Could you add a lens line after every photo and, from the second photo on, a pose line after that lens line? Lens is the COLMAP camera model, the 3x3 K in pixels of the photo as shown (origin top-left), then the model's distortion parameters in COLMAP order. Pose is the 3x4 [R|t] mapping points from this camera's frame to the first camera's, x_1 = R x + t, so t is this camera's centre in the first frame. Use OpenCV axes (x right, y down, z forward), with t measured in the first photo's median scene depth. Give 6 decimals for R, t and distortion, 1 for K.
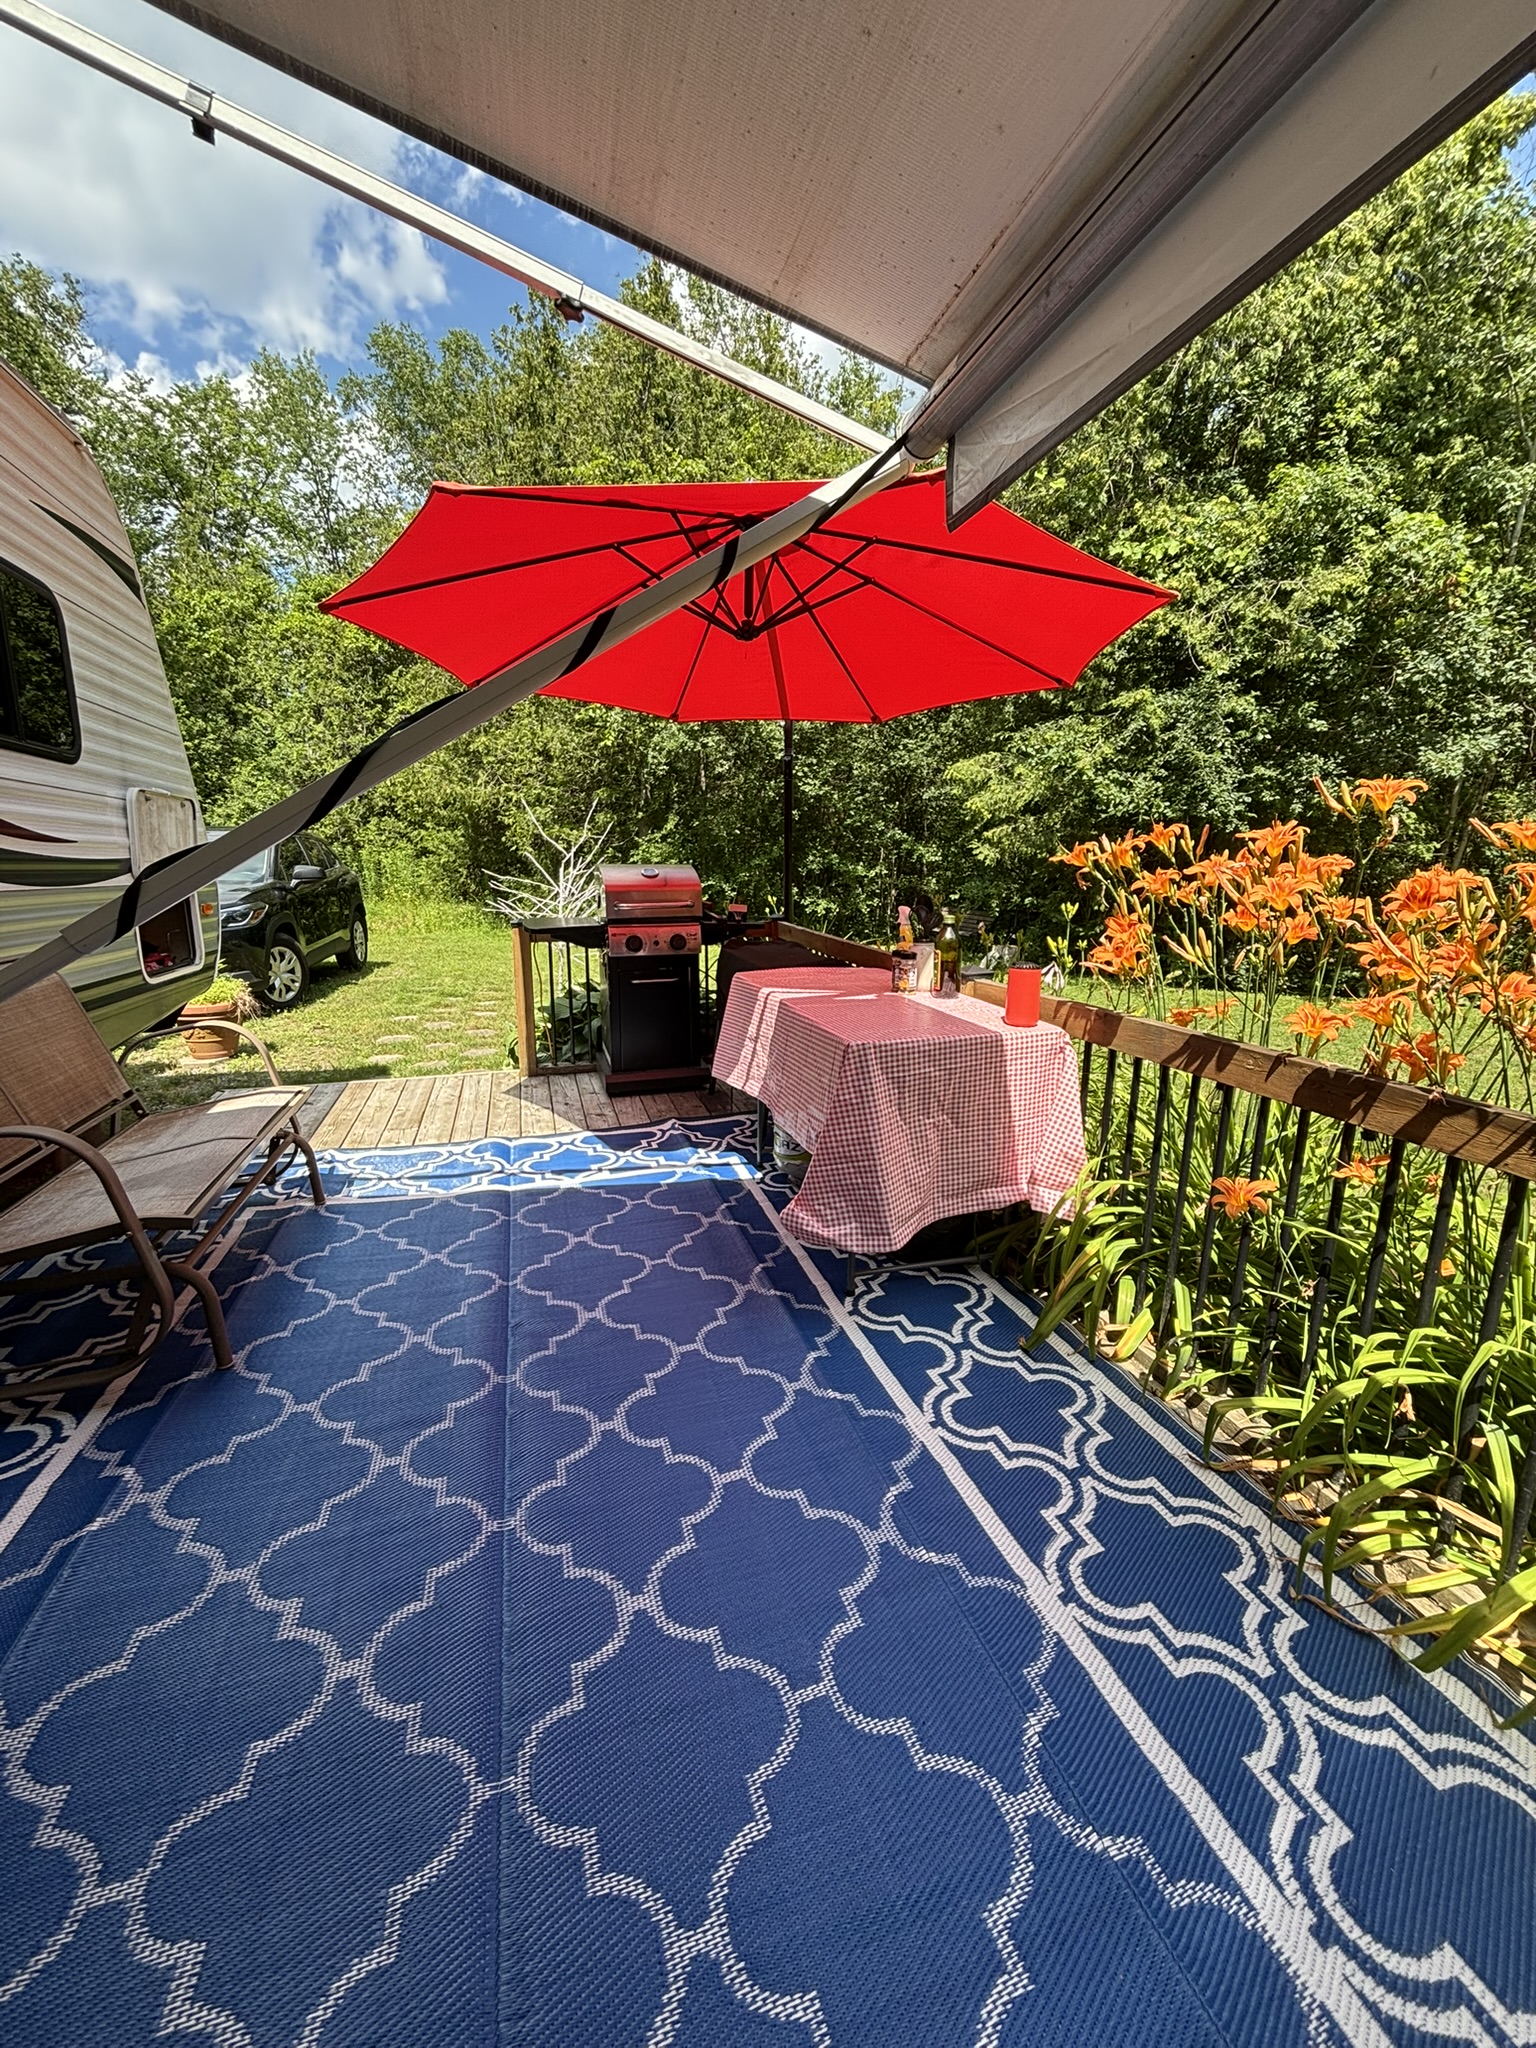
lens RADIAL K [[816.8, 0, 772.2], [0, 816.8, 1019.9], [0, 0, 1]] dist [0.011962, -0.000436]
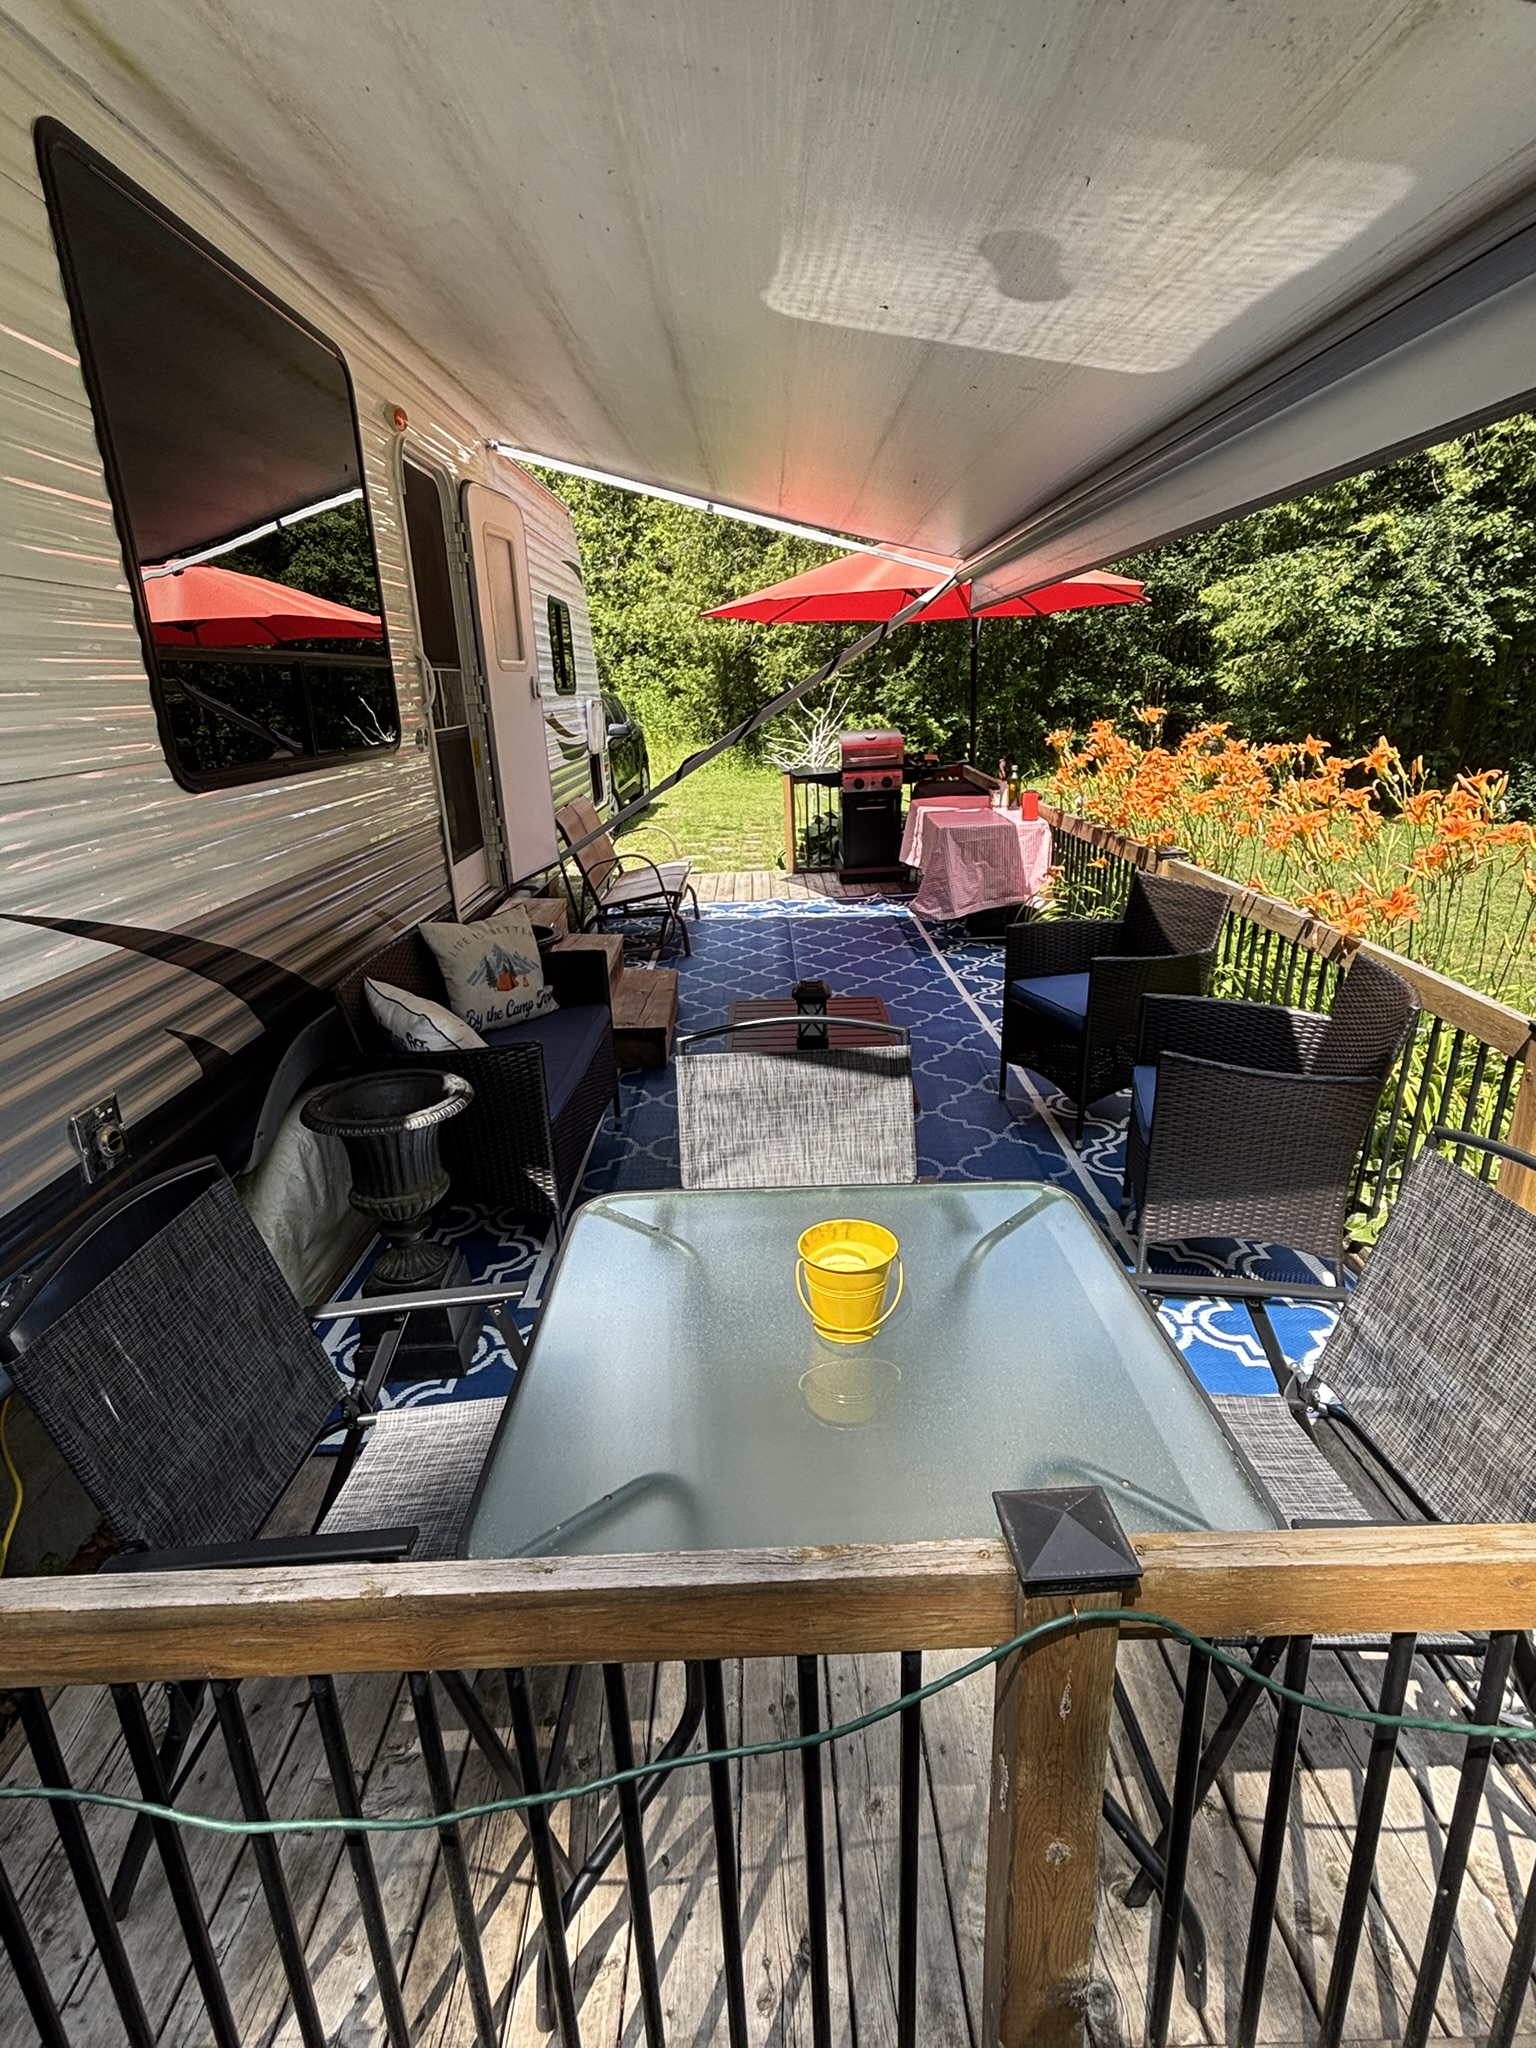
lens RADIAL K [[1064.4, 0, 766.1], [0, 1064.4, 1033.7], [0, 0, 1]] dist [0.000981, 0.000201]
pose [[0.959467, 0.050273, -0.277299, 0.204379], [-0.010974, 0.989879, 0.141488, 0.077242], [0.281606, -0.132710, 0.950309, -0.861915]]
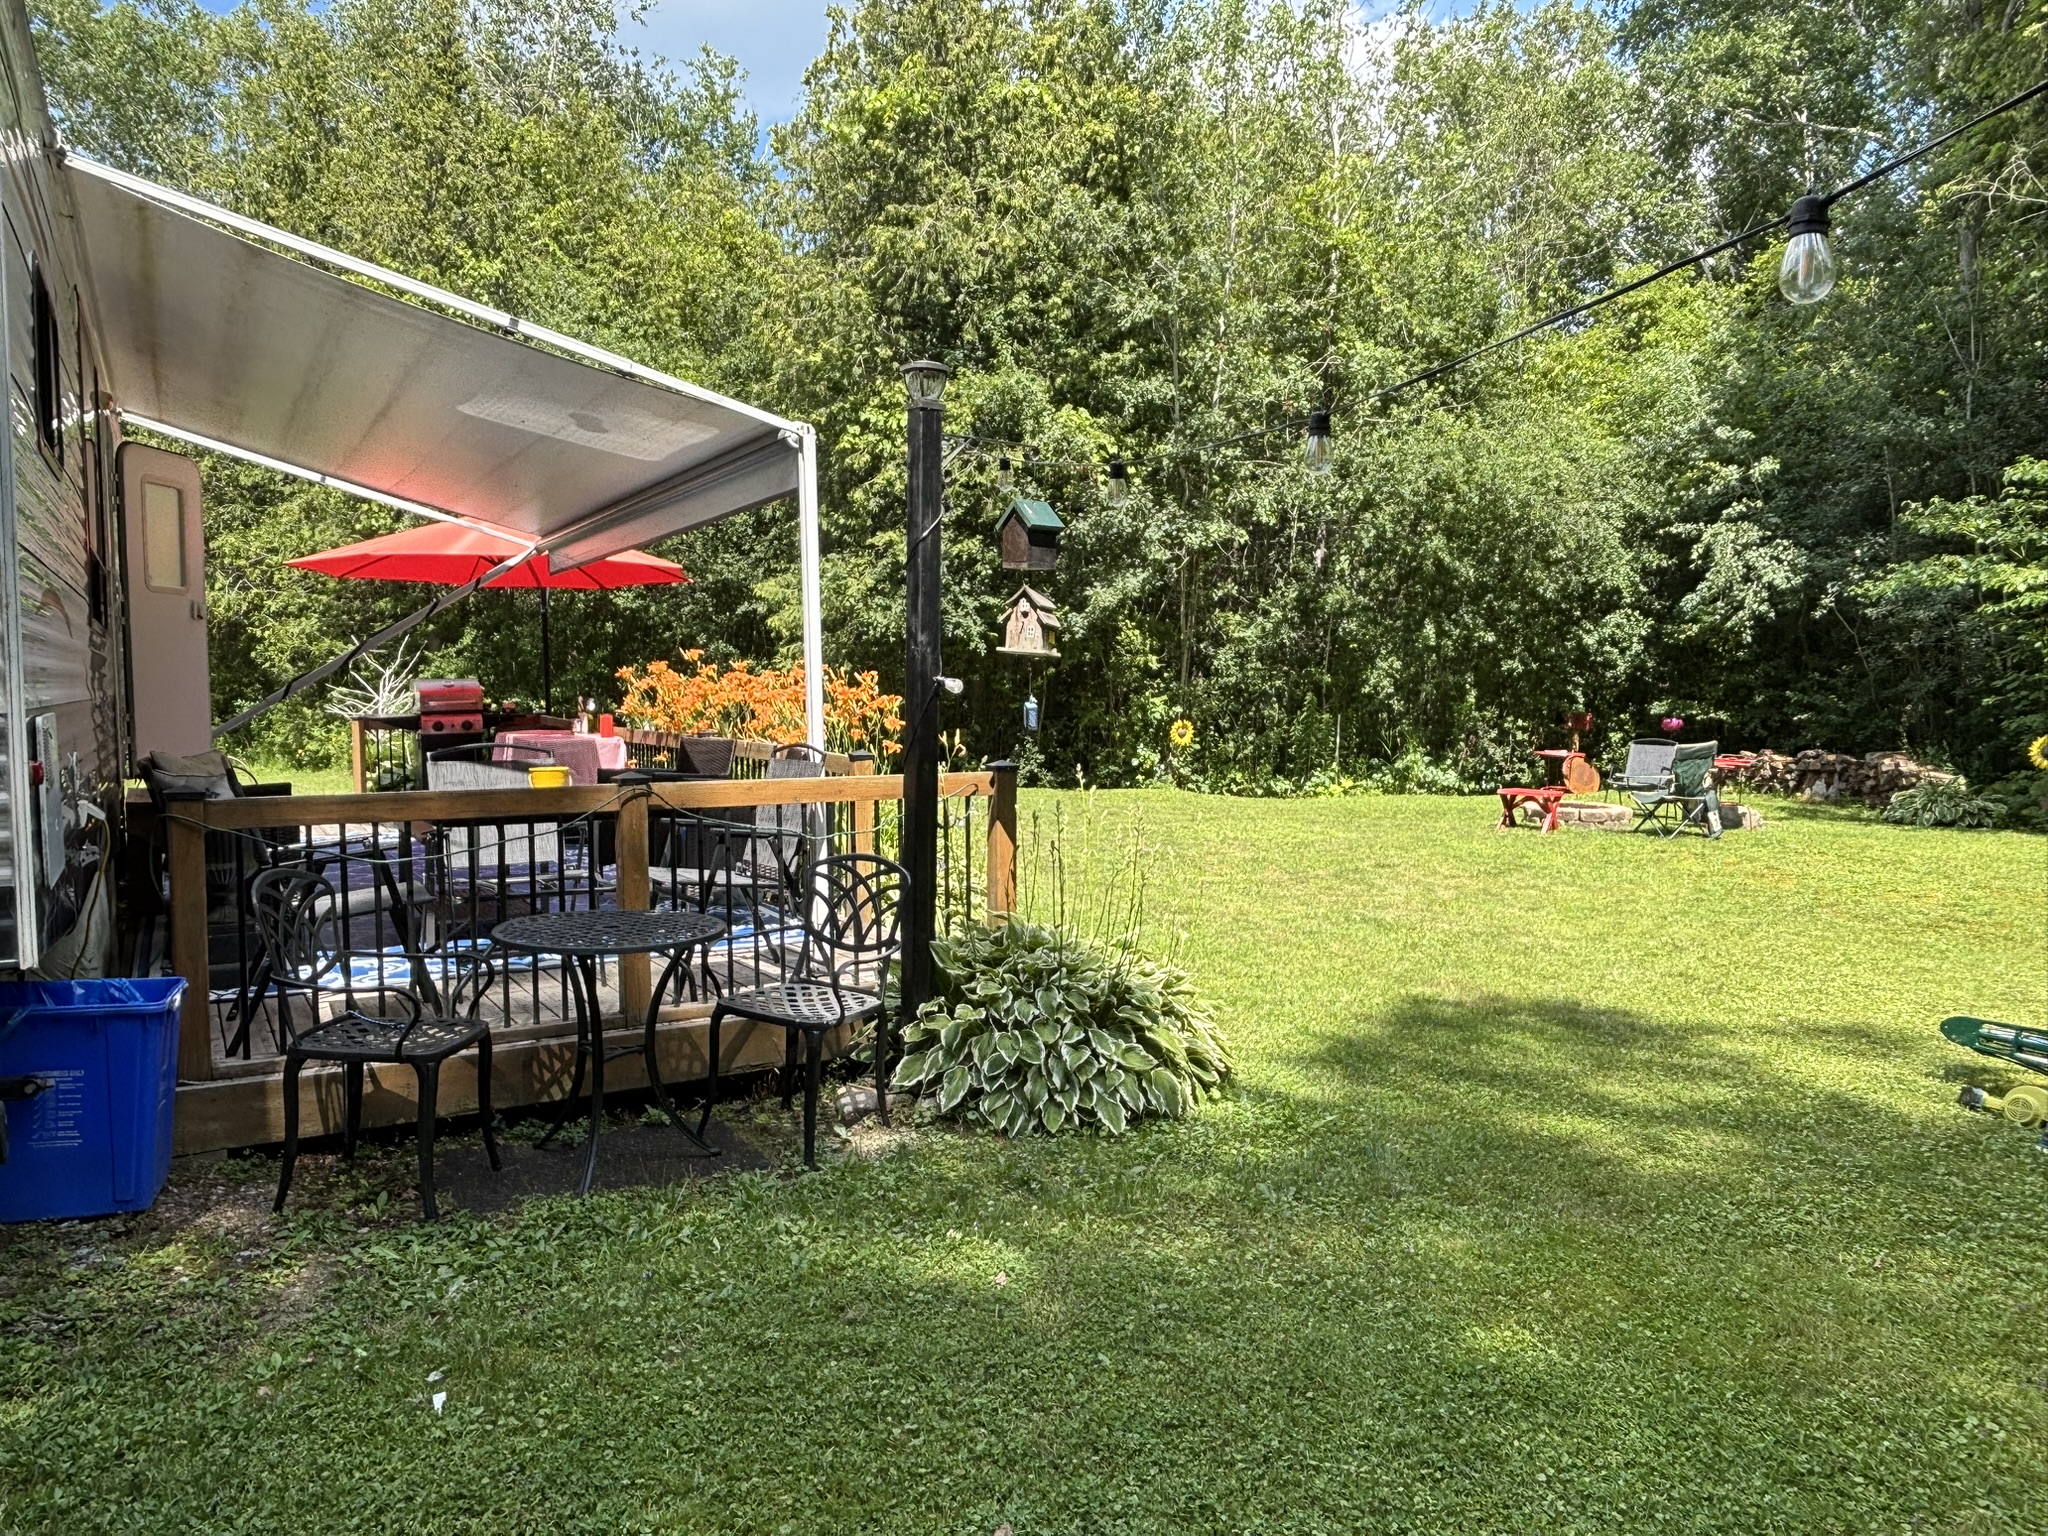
lens RADIAL K [[1472.9, 0, 1023.4], [0, 1472.9, 768.1], [0, 0, 1]] dist [0.066994, -0.002995]
pose [[0.973531, -0.024844, 0.227200, 0.241355], [0.053786, 0.991060, -0.122098, 0.342699], [-0.222136, 0.131086, 0.966164, -1.759385]]
